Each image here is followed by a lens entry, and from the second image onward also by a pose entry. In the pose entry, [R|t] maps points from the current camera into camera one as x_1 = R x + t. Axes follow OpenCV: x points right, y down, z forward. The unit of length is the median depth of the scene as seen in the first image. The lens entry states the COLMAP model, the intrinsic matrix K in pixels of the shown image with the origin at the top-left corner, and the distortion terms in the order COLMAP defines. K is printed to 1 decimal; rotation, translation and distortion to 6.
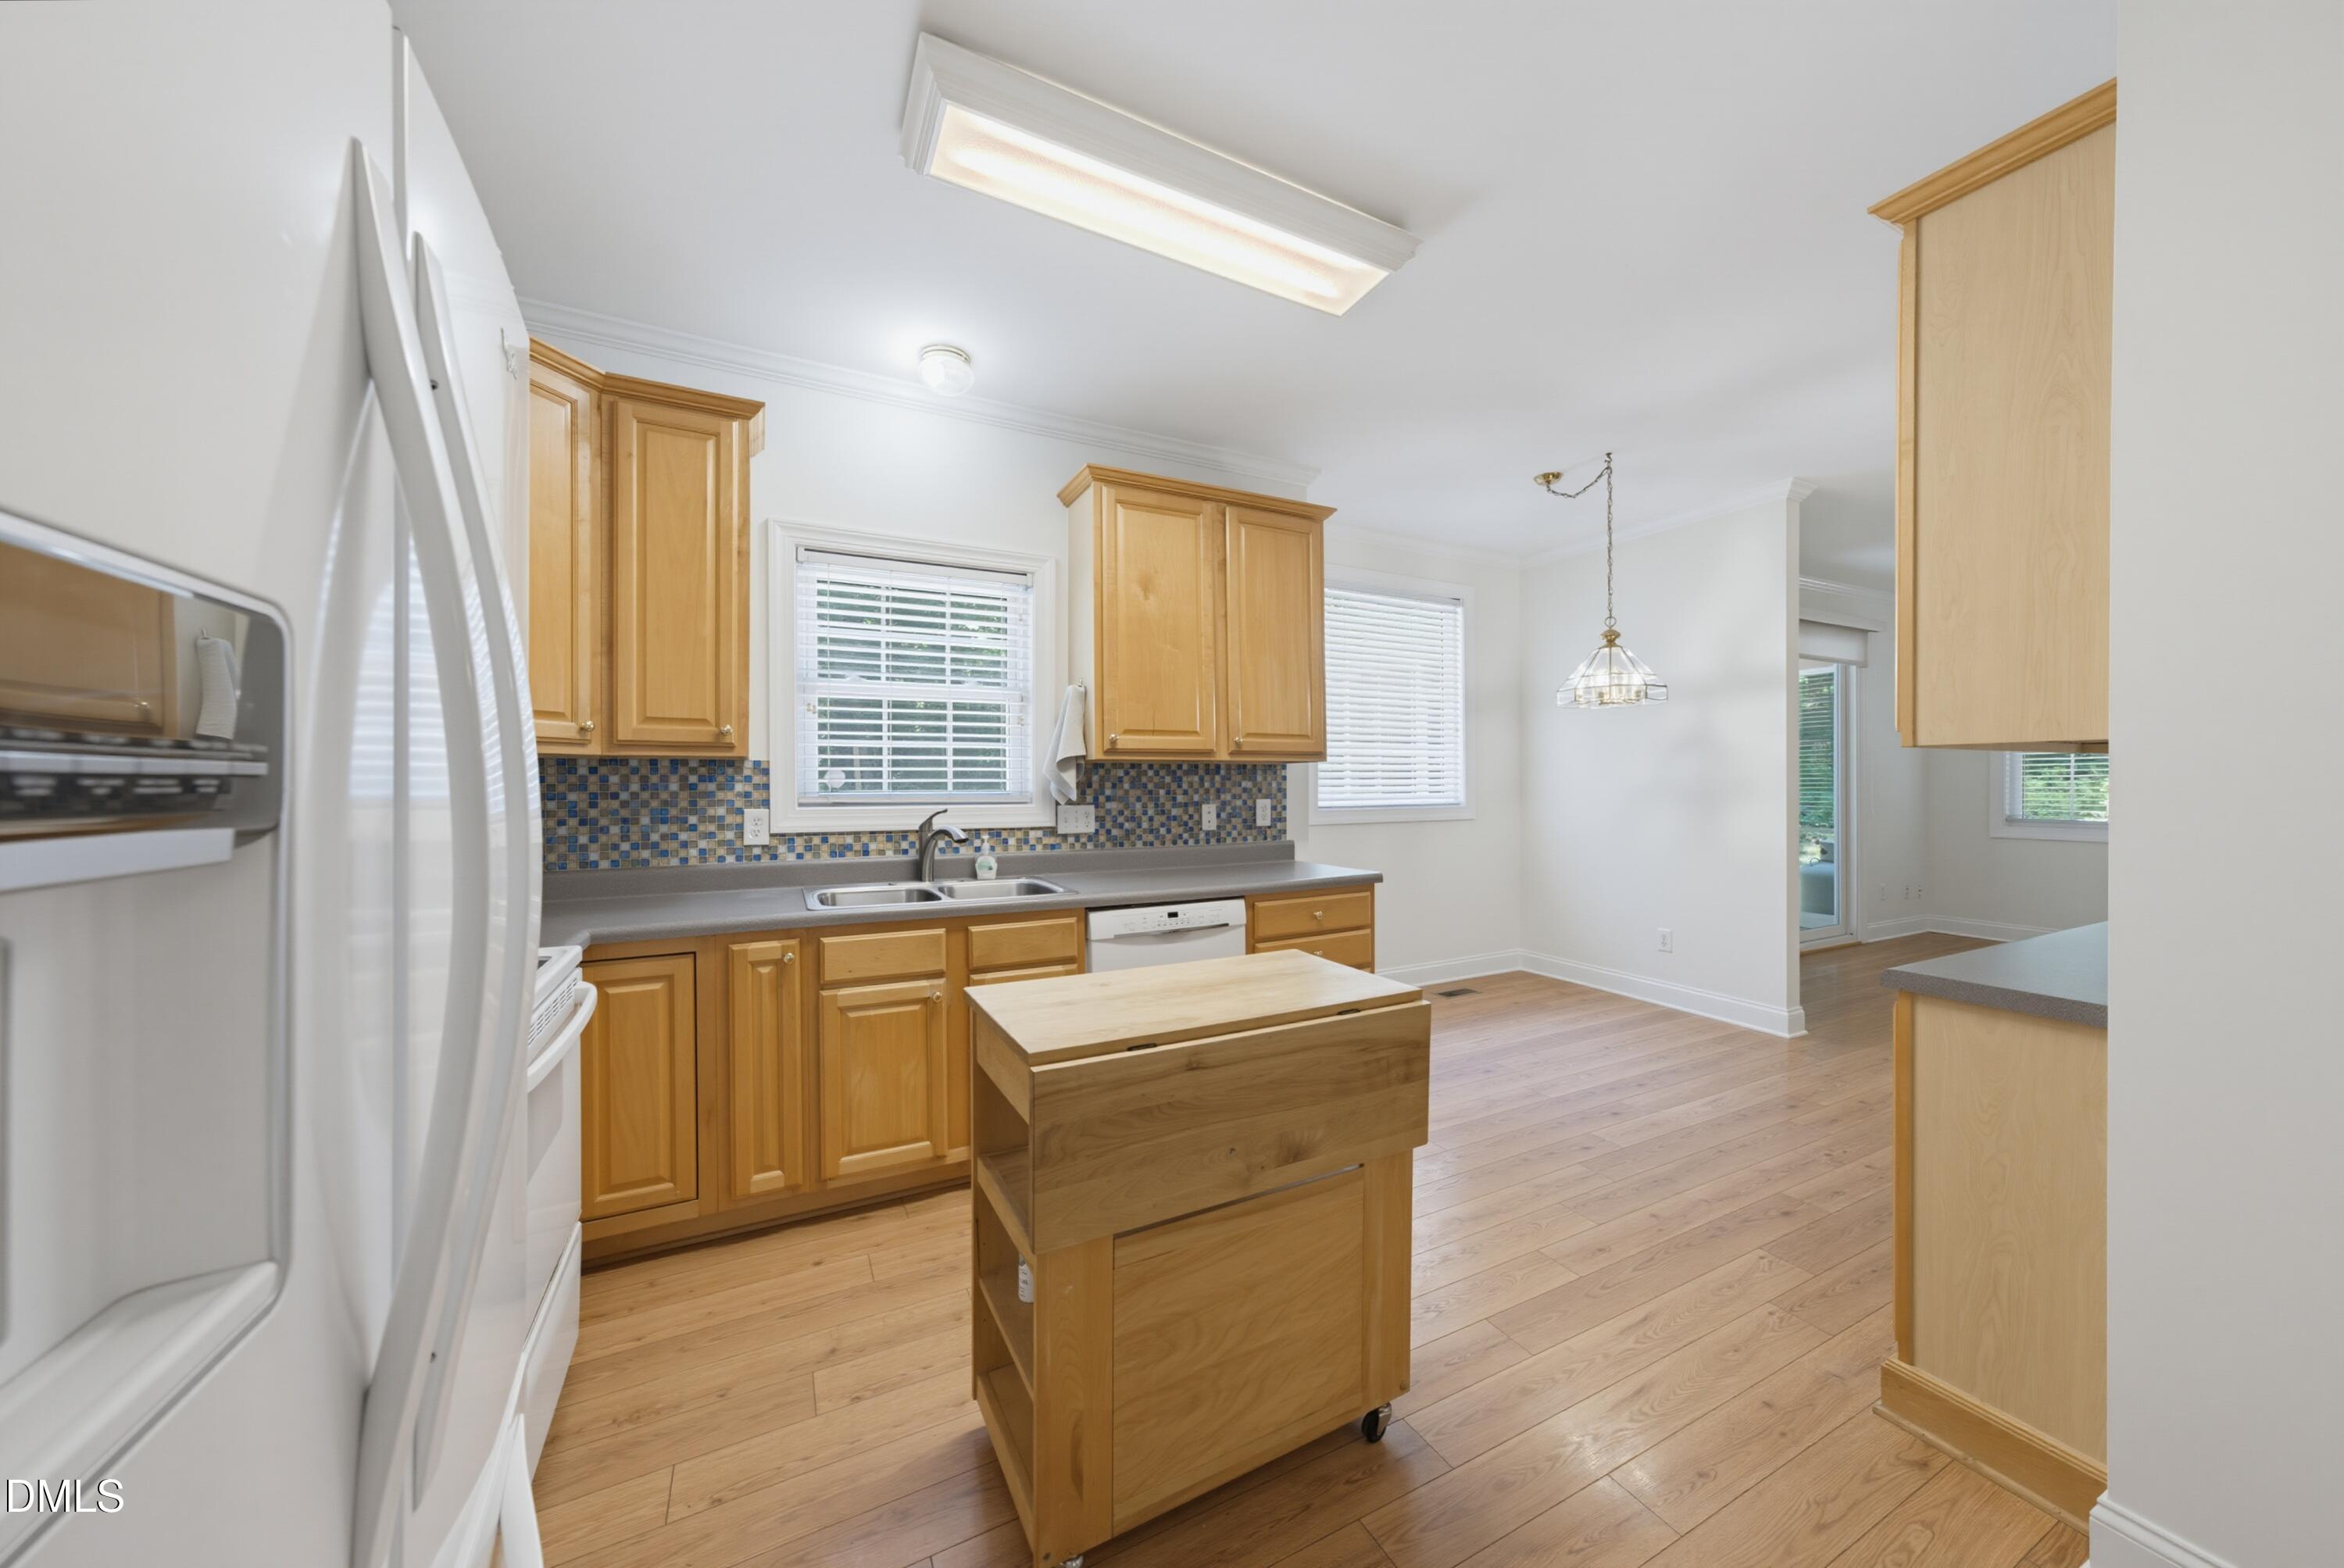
lens RADIAL K [[810.7, 0, 1172.0], [0, 810.7, 784.0], [0, 0, 1]] dist [-0.104501, 0.131448]
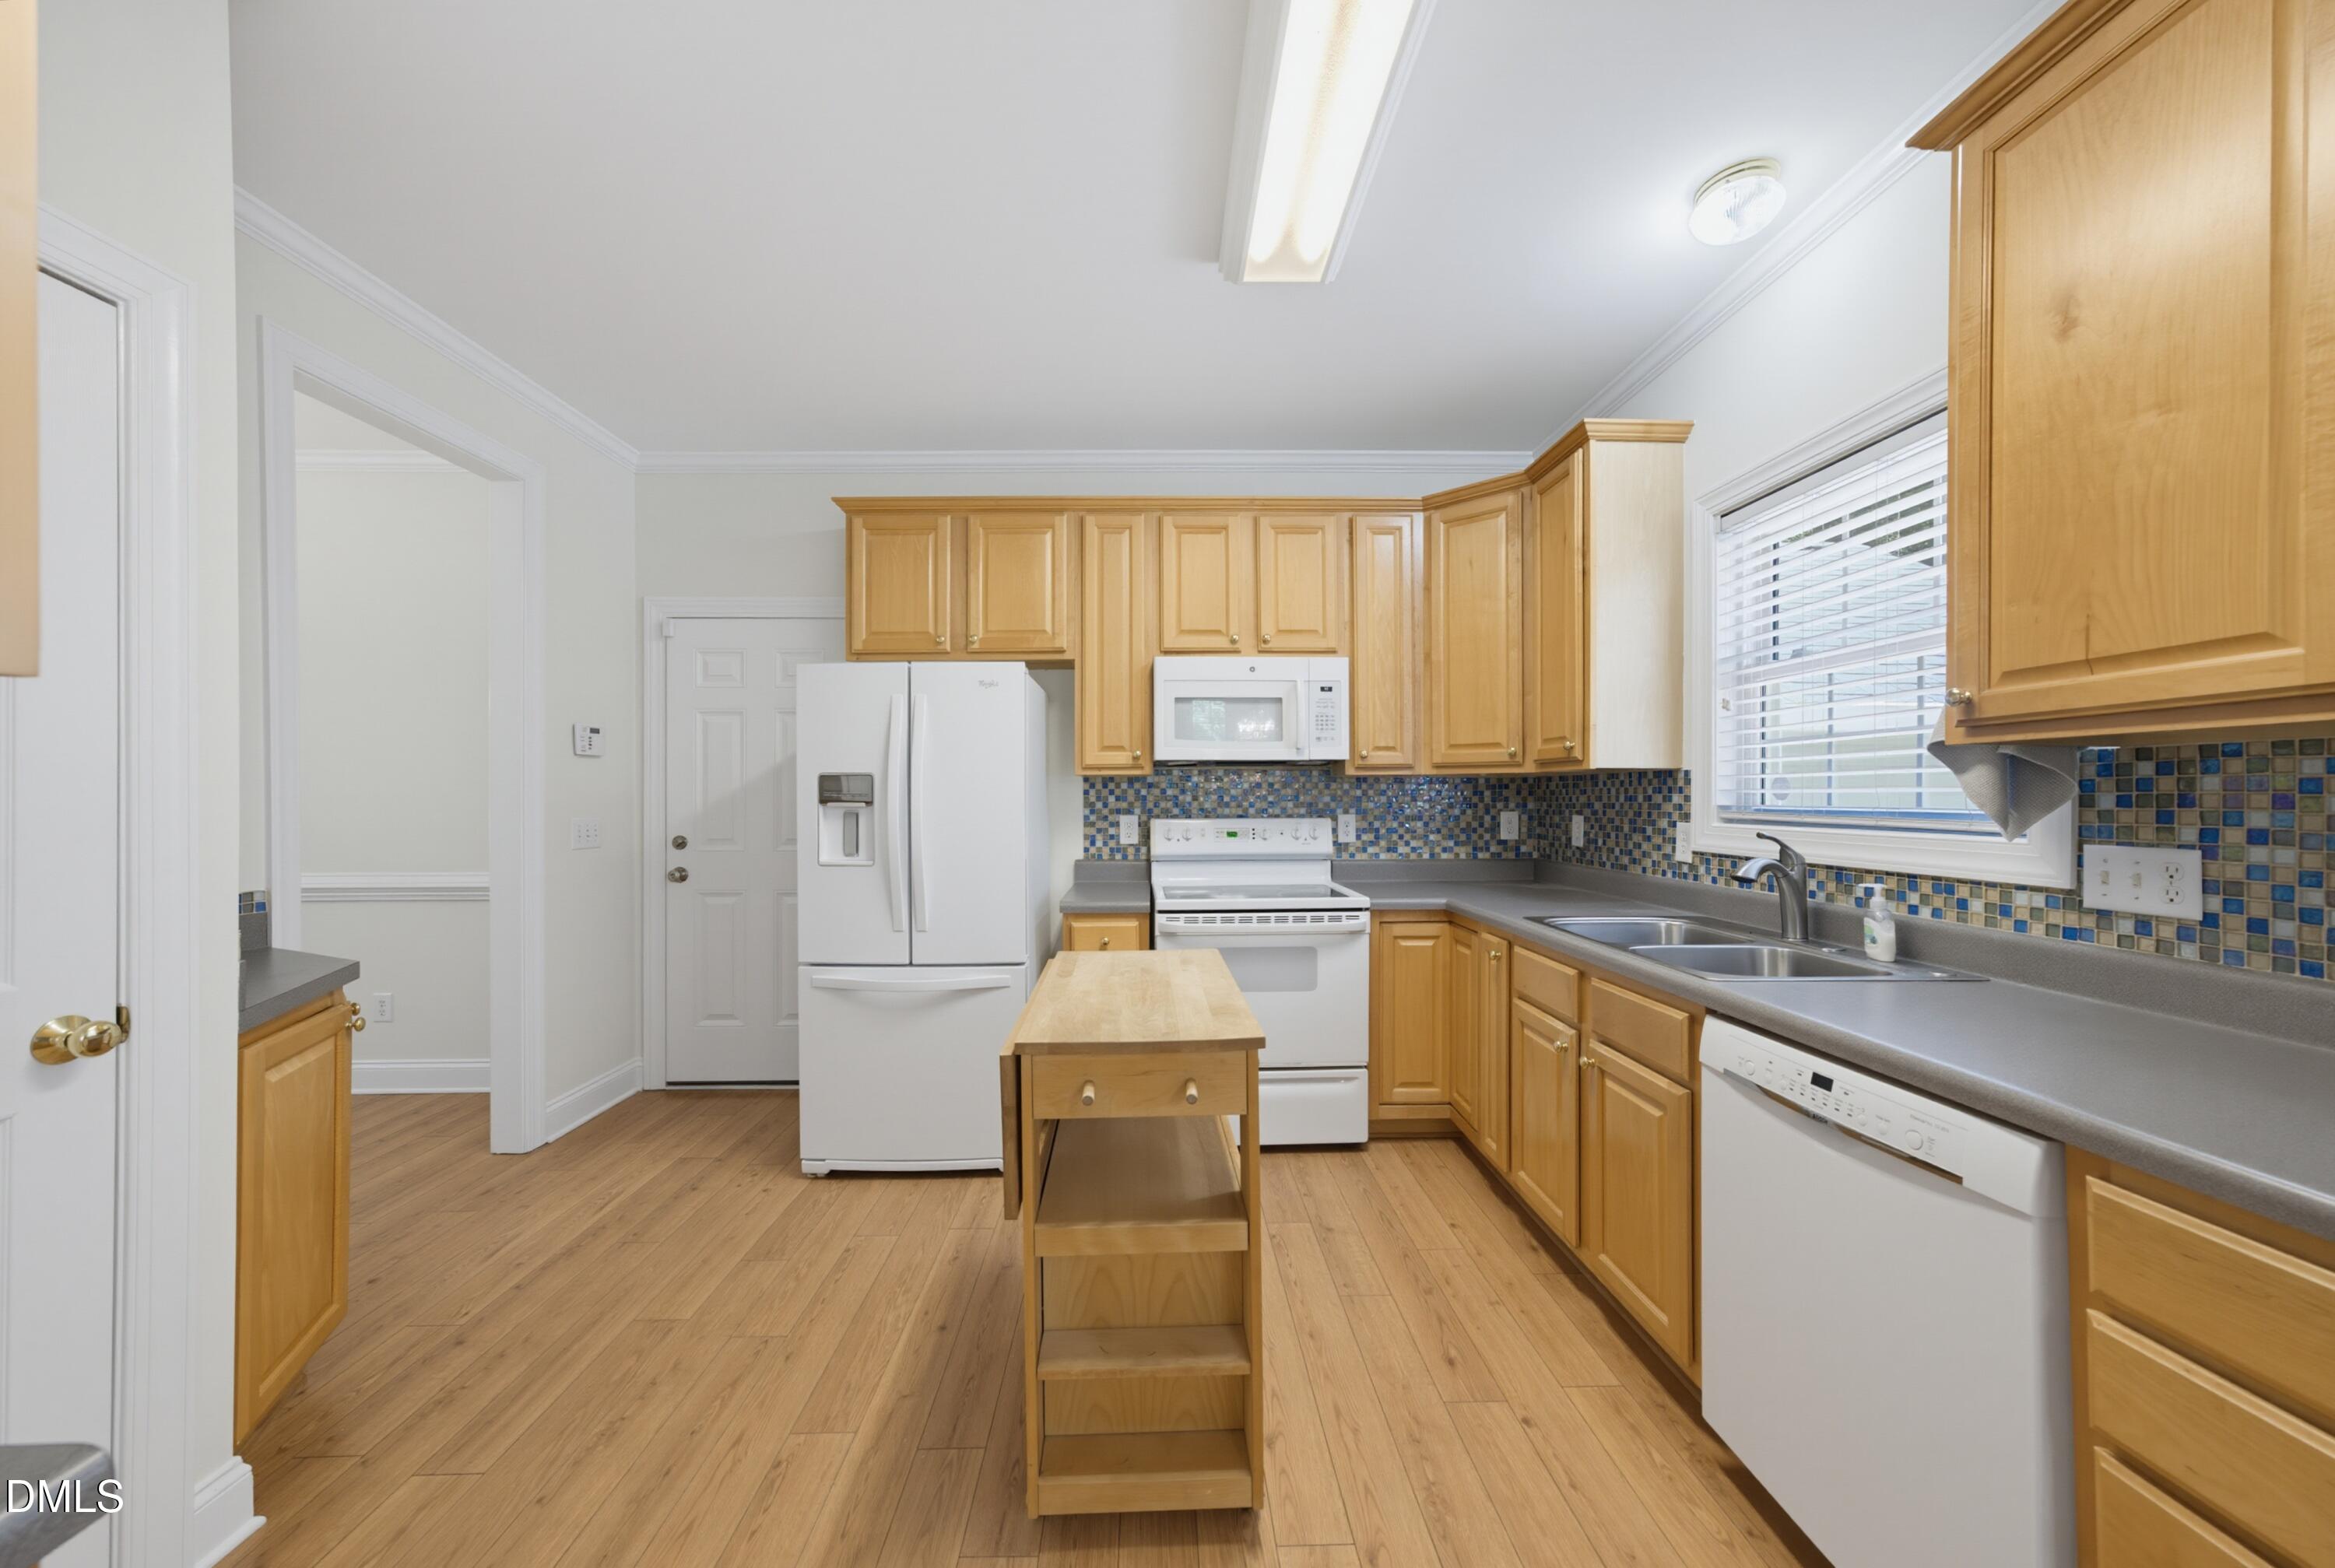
lens RADIAL K [[815.9, 0, 1166.2], [0, 815.9, 791.6], [0, 0, 1]] dist [-0.021168, 0.014167]
pose [[-0.426128, -0.001031, -0.904662, 0.496932], [0.002520, 0.999994, -0.002326, -0.003572], [0.904659, -0.003271, -0.426123, 0.735522]]
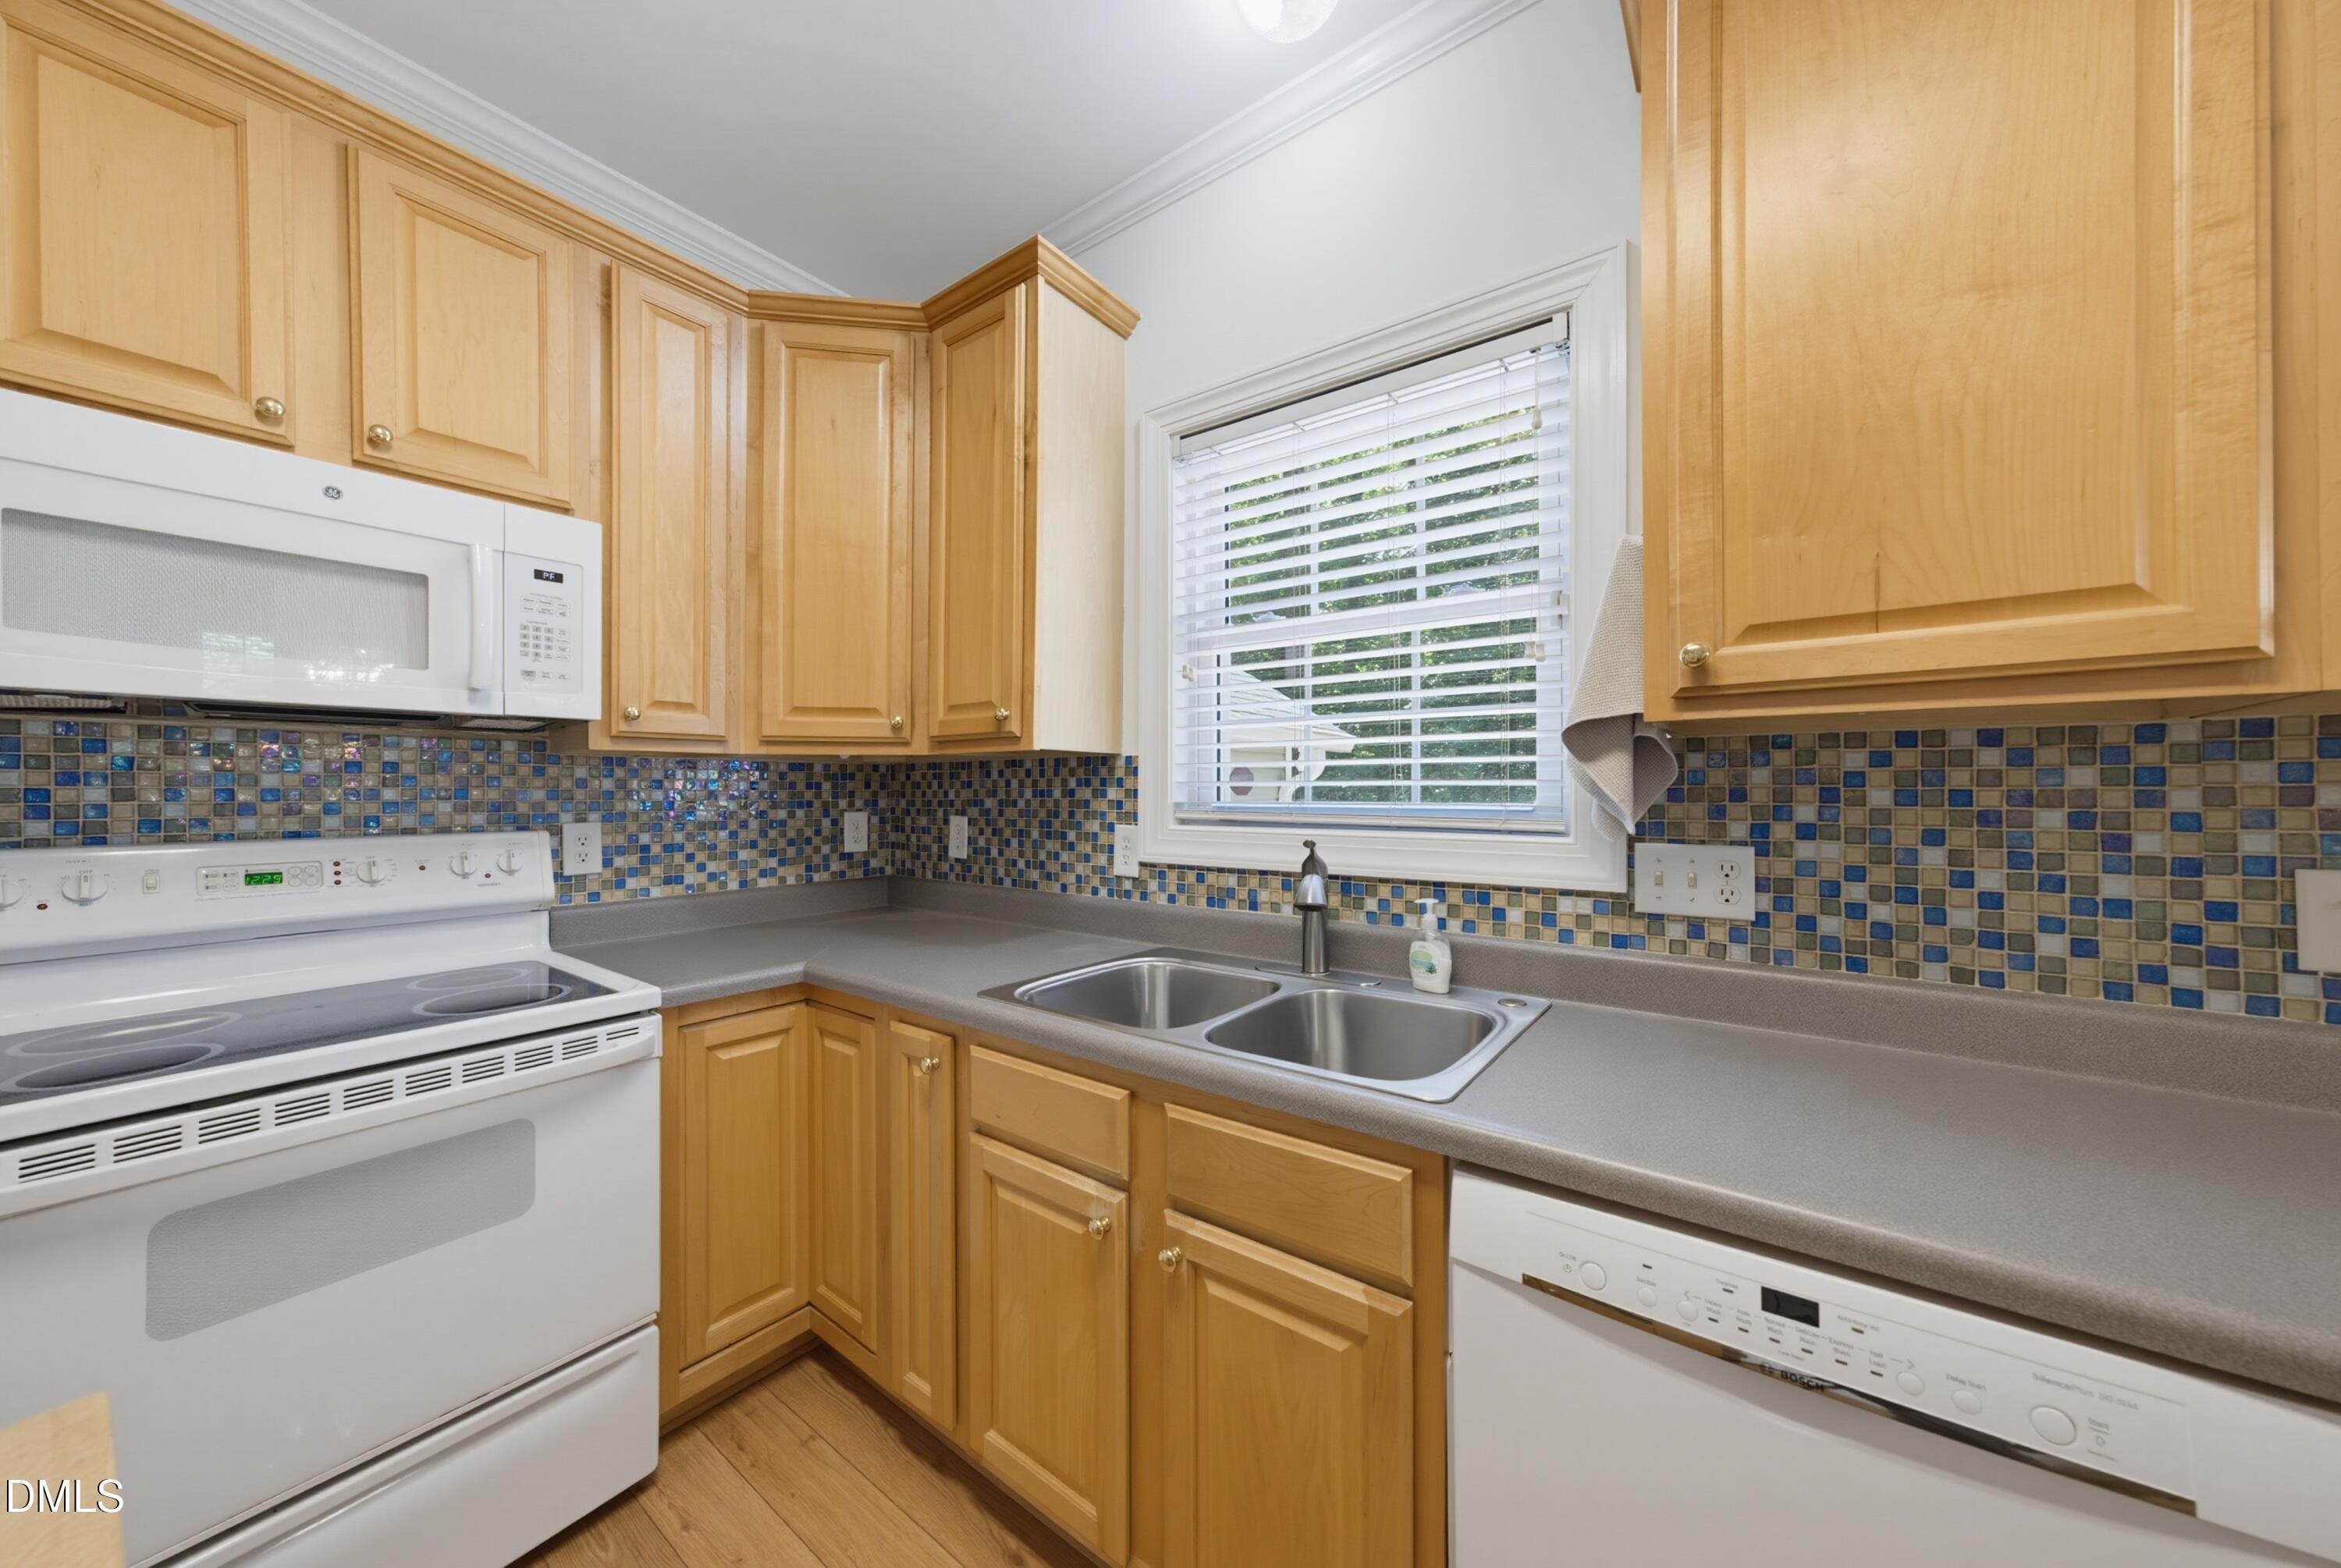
lens RADIAL K [[818.0, 0, 1169.2], [0, 818.0, 791.6], [0, 0, 1]] dist [-0.021168, 0.014167]
pose [[0.441369, 0.005535, -0.897309, 0.127136], [-0.000711, 0.999983, 0.005818, -0.001959], [0.897325, -0.001929, 0.441365, 0.610310]]
